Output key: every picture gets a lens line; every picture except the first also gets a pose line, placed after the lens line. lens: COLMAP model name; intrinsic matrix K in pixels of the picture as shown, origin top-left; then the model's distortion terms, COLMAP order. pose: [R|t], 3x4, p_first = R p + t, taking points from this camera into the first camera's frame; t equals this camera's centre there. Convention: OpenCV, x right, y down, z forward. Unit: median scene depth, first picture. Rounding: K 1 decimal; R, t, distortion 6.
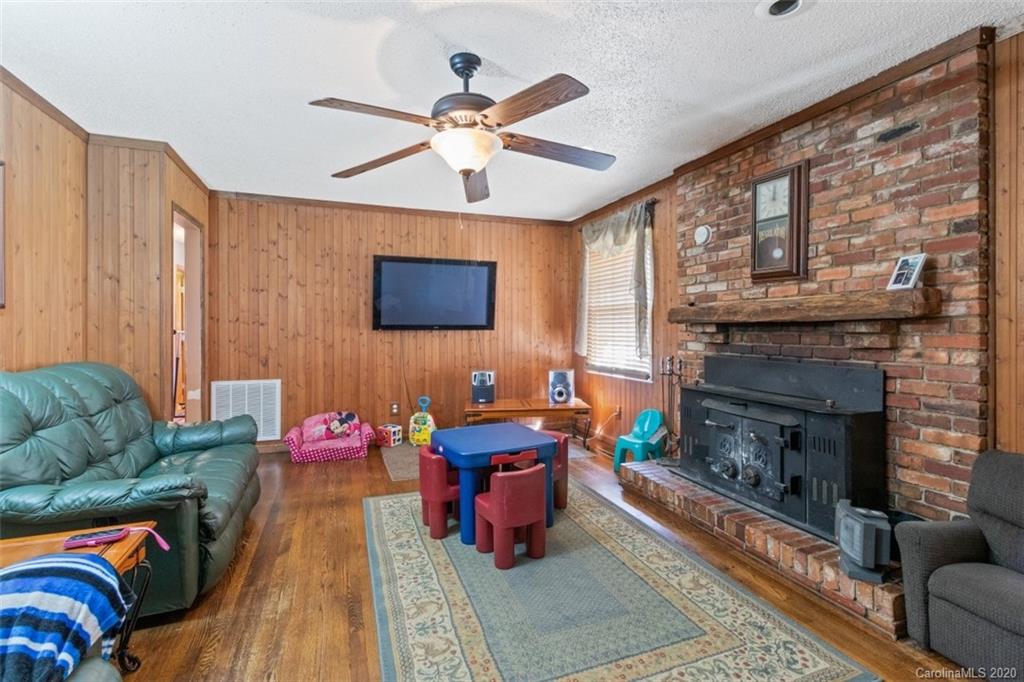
lens RADIAL K [[471.3, 0, 512.9], [0, 471.3, 328.6], [0, 0, 1]] dist [-0.000071, 0.000025]
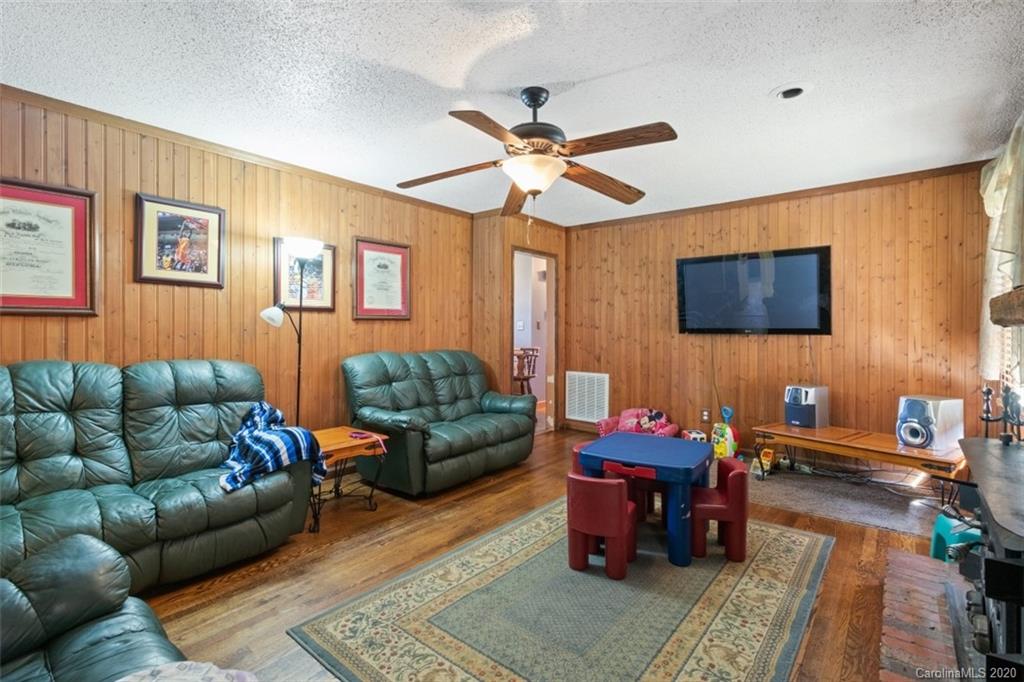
lens RADIAL K [[471.3, 0, 512.9], [0, 471.3, 328.6], [0, 0, 1]] dist [-0.000071, 0.000025]
pose [[0.503410, 0.001295, -0.864047, 0.618424], [-0.005515, 0.999983, -0.001715, -0.005711], [0.864030, 0.005629, 0.503408, 0.287119]]
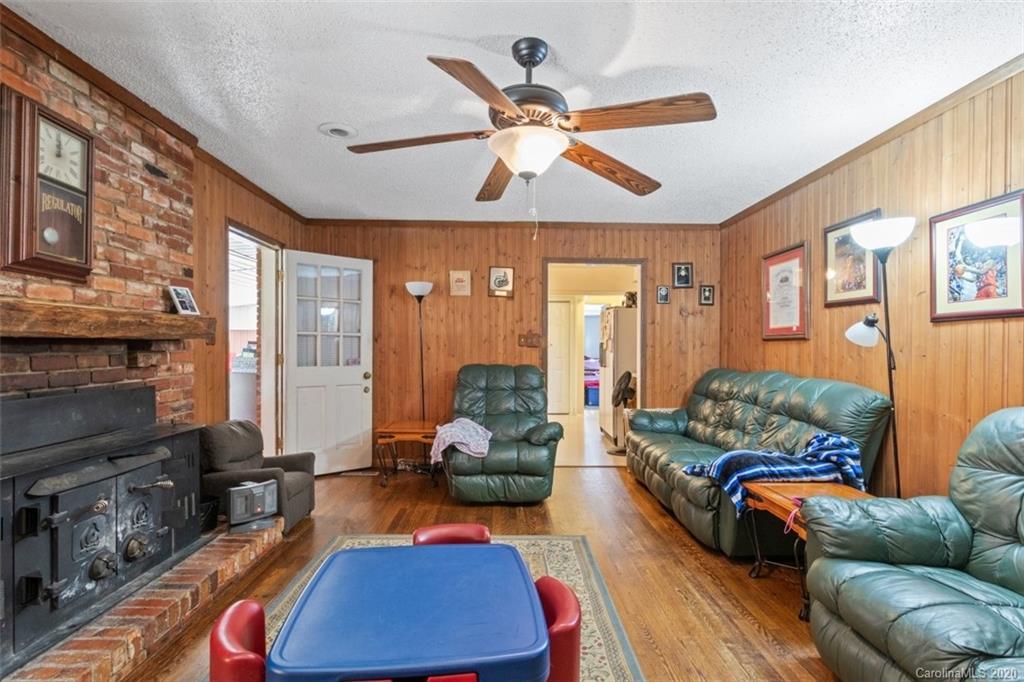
lens RADIAL K [[484.1, 0, 508.8], [0, 484.1, 332.8], [0, 0, 1]] dist [-0.001956, -0.000527]
pose [[-0.942111, 0.004106, 0.335277, -0.274718], [-0.005269, 0.999620, -0.027047, -0.005578], [-0.335260, -0.027247, -0.941731, 1.387234]]
